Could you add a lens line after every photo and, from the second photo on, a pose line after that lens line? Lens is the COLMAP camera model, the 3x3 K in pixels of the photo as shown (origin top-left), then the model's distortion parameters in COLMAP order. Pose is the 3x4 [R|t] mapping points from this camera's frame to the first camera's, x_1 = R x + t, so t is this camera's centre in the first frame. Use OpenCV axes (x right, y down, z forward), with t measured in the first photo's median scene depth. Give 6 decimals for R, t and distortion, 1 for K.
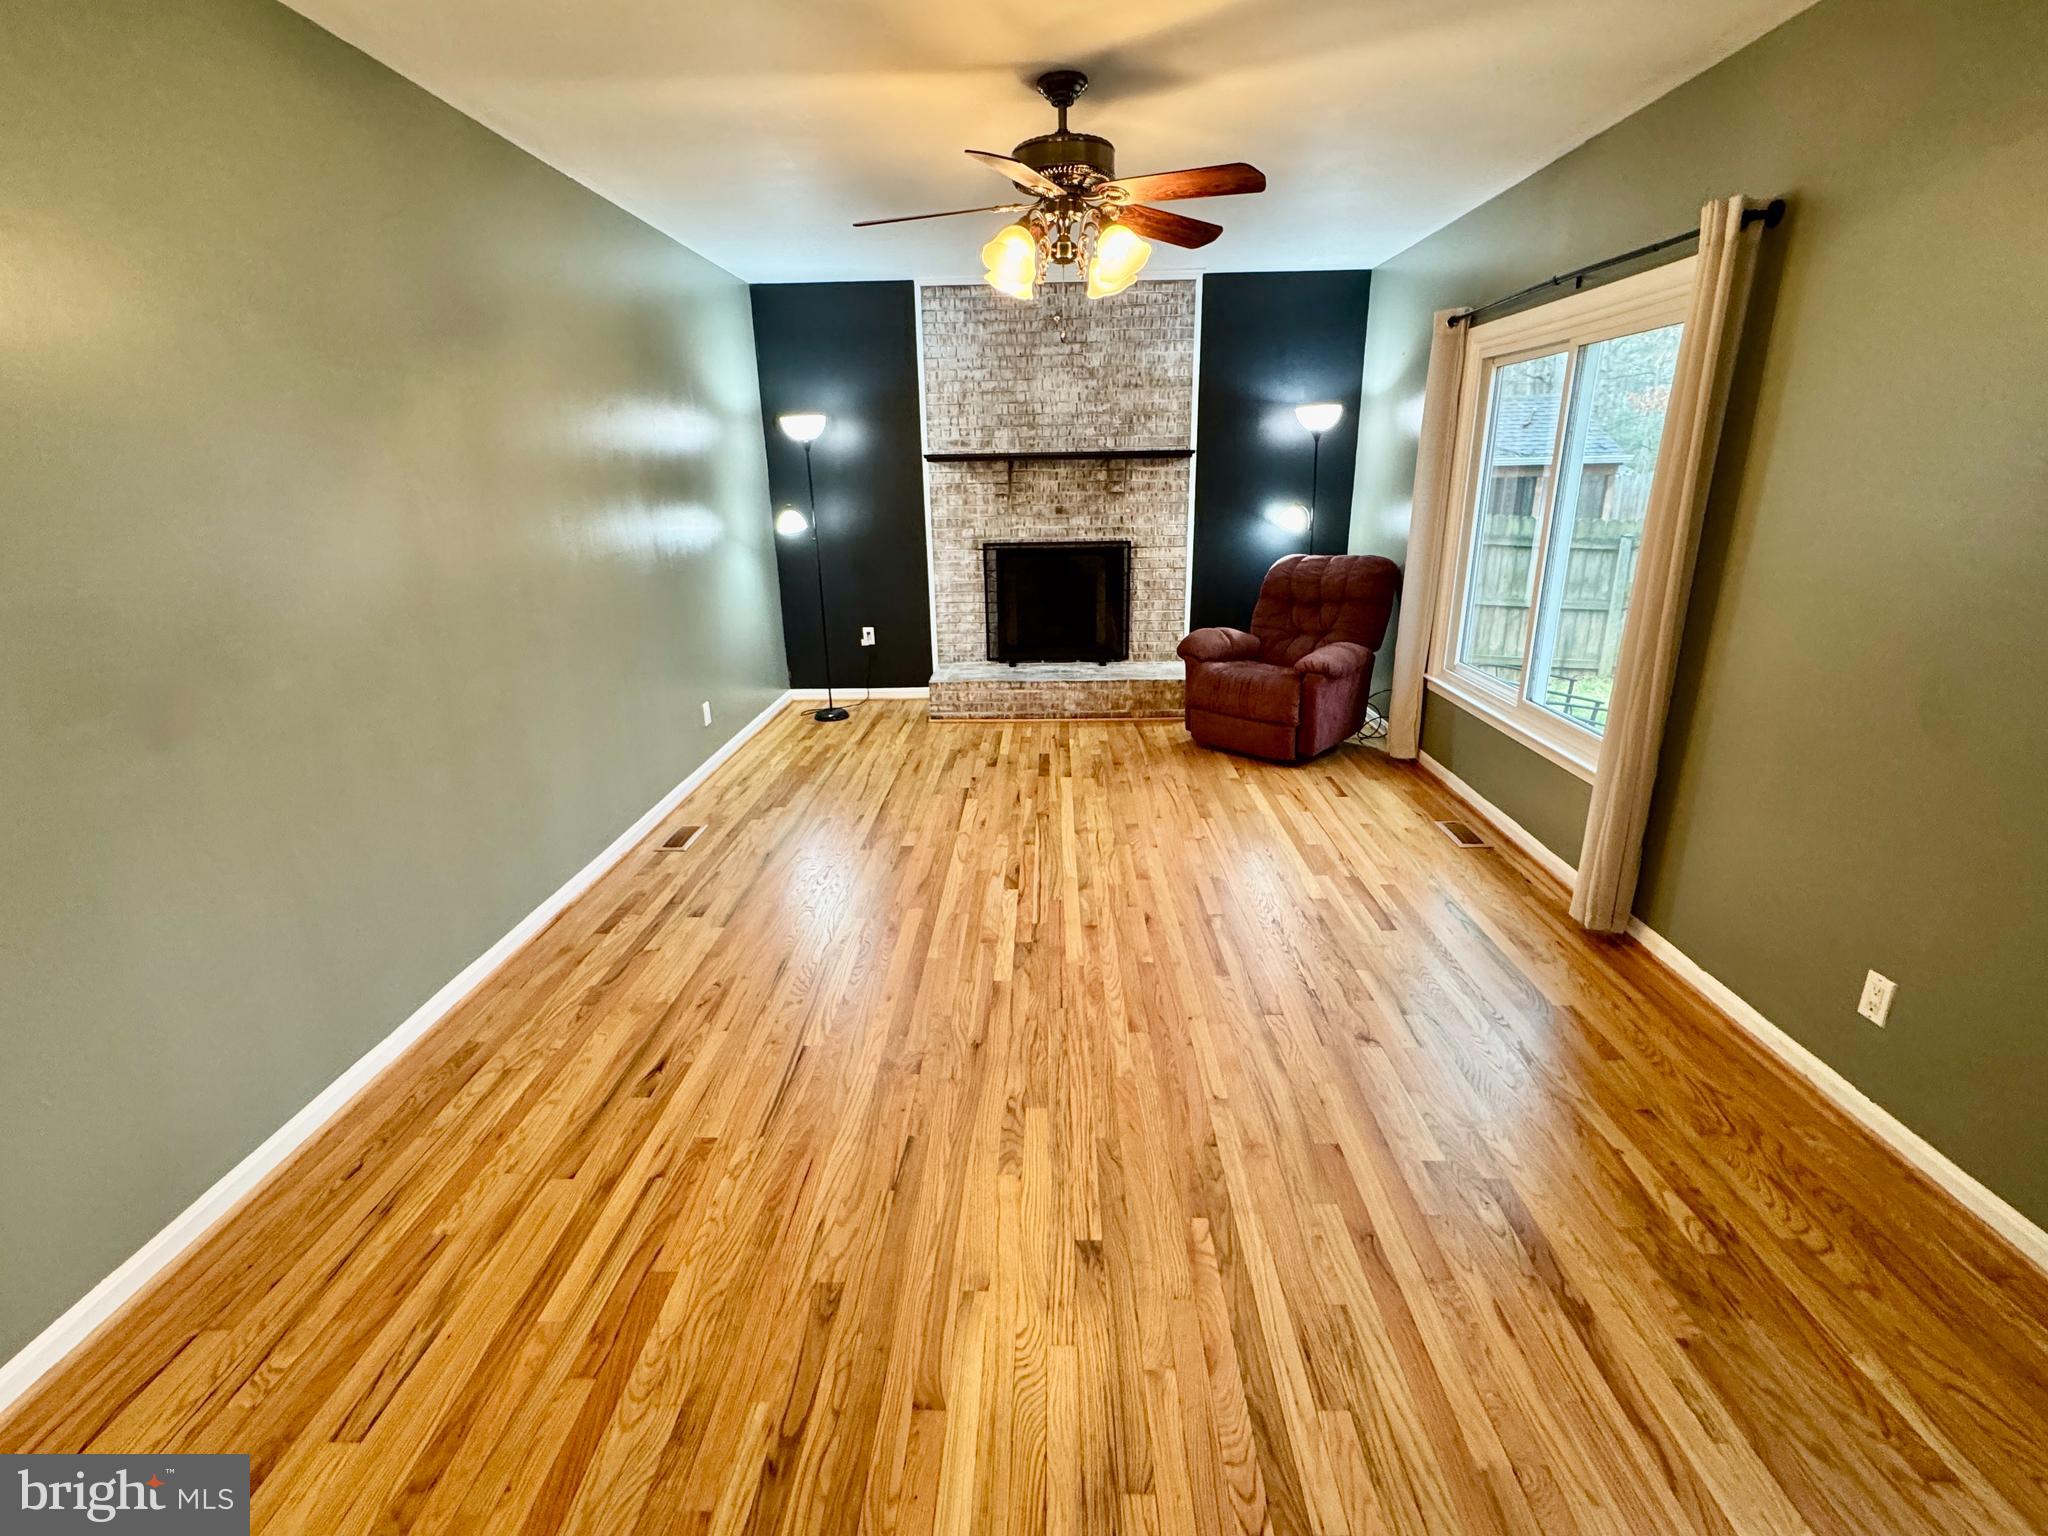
lens RADIAL K [[928.9, 0, 1023.1], [0, 928.9, 766.5], [0, 0, 1]] dist [-0.002309, 0.000220]
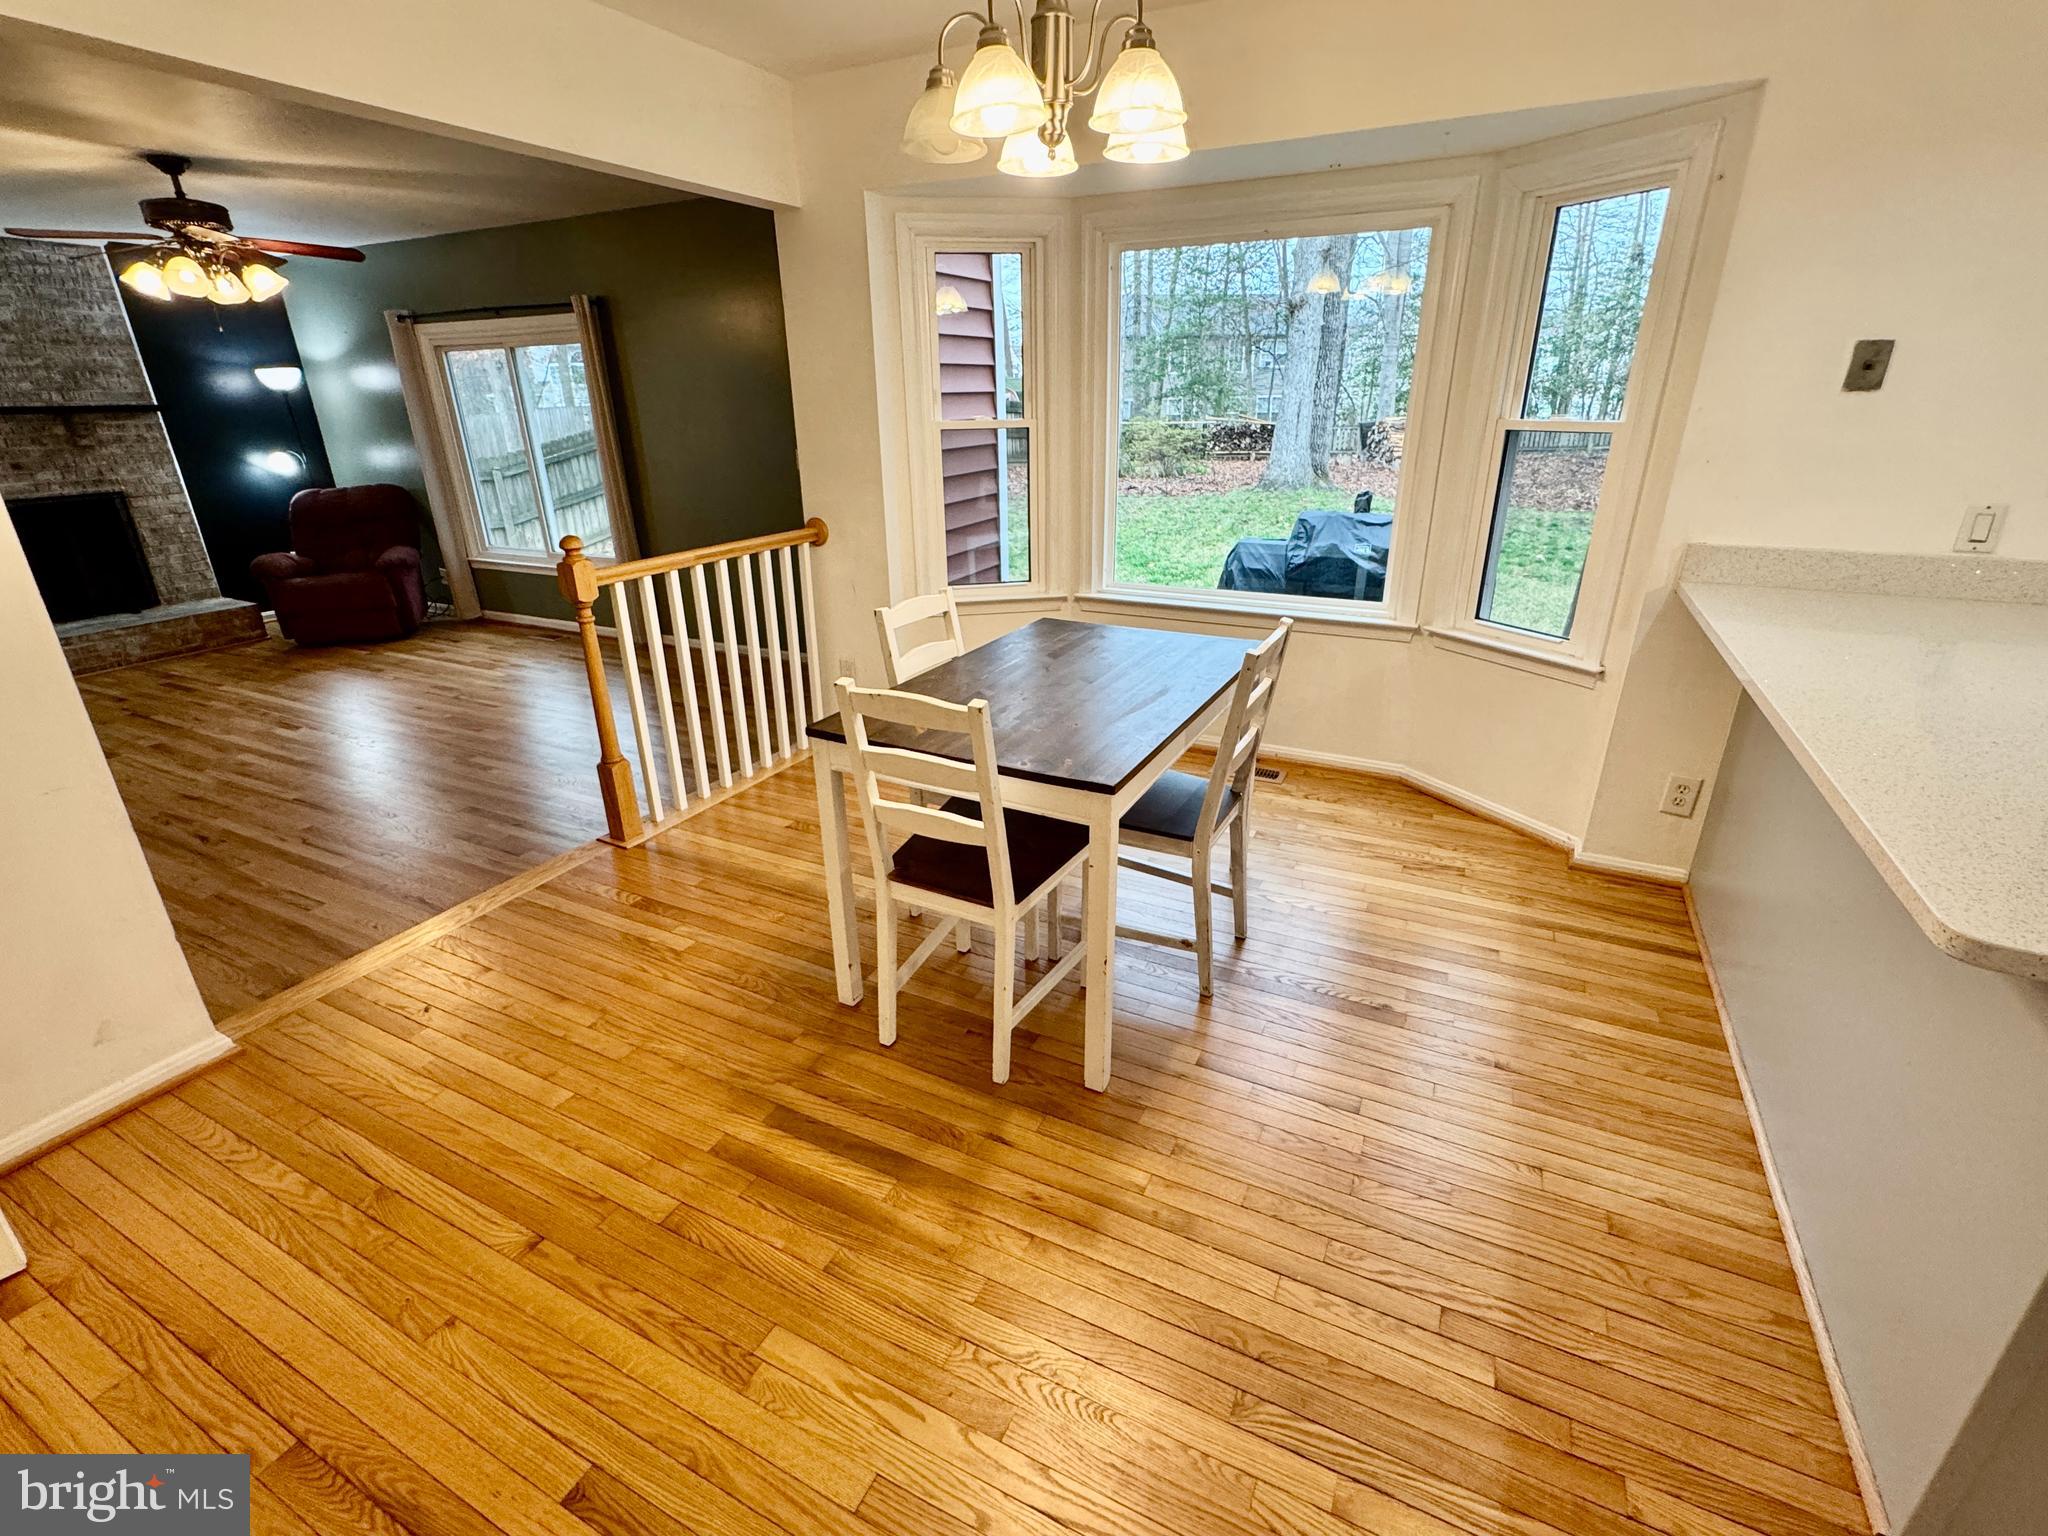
lens RADIAL K [[928.9, 0, 1023.1], [0, 928.9, 766.5], [0, 0, 1]] dist [-0.002309, 0.000220]
pose [[0.426901, -0.327883, 0.842762, -0.484674], [0.286141, 0.933044, 0.218064, 0.125711], [-0.857834, 0.148057, 0.492138, -0.394660]]
